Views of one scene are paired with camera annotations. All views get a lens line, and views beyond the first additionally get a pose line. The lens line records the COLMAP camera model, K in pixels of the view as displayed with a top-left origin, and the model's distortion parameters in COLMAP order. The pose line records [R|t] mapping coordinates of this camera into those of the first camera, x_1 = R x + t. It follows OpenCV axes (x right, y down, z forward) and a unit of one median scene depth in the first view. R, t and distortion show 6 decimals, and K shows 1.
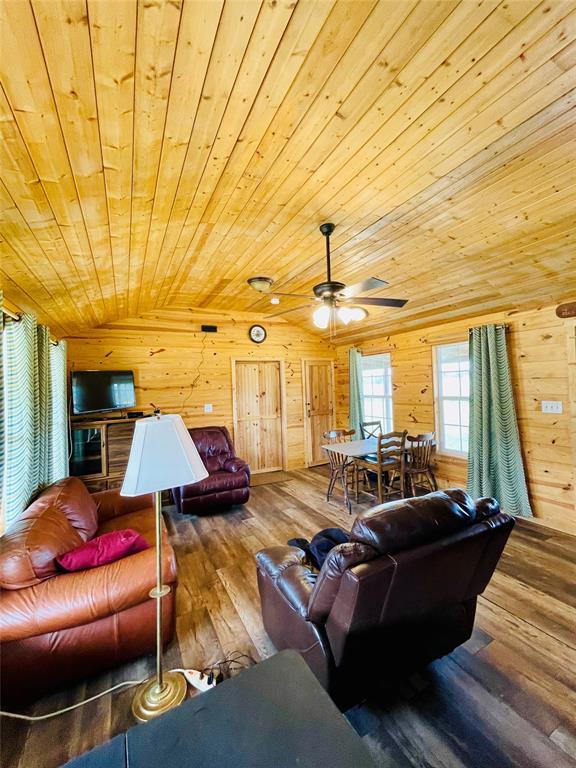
lens RADIAL K [[311.1, 0, 285.8], [0, 311.1, 380.5], [0, 0, 1]] dist [0.007137, -0.003237]
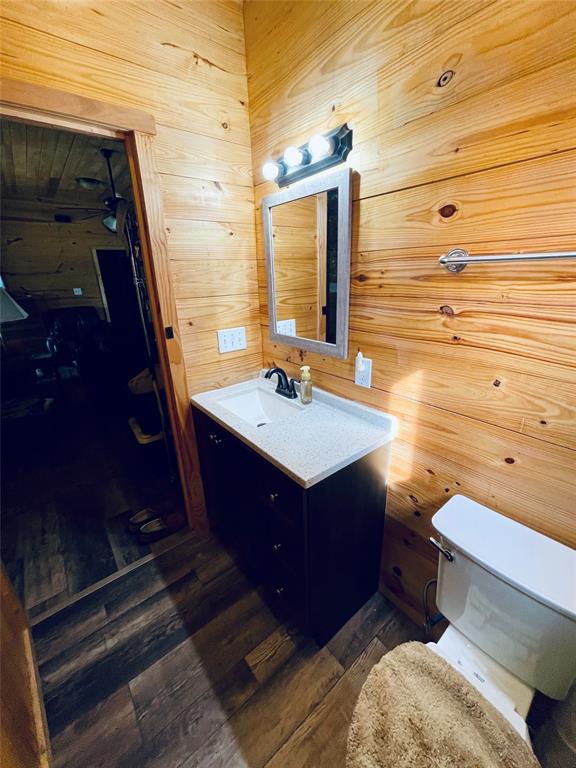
lens RADIAL K [[311.1, 0, 286.0], [0, 311.1, 383.9], [0, 0, 1]] dist [0.007137, -0.003237]
pose [[0.979558, -0.061410, 0.191557, 0.641862], [-0.006182, 0.942624, 0.333800, 0.035222], [-0.201065, -0.328161, 0.922975, -0.897491]]
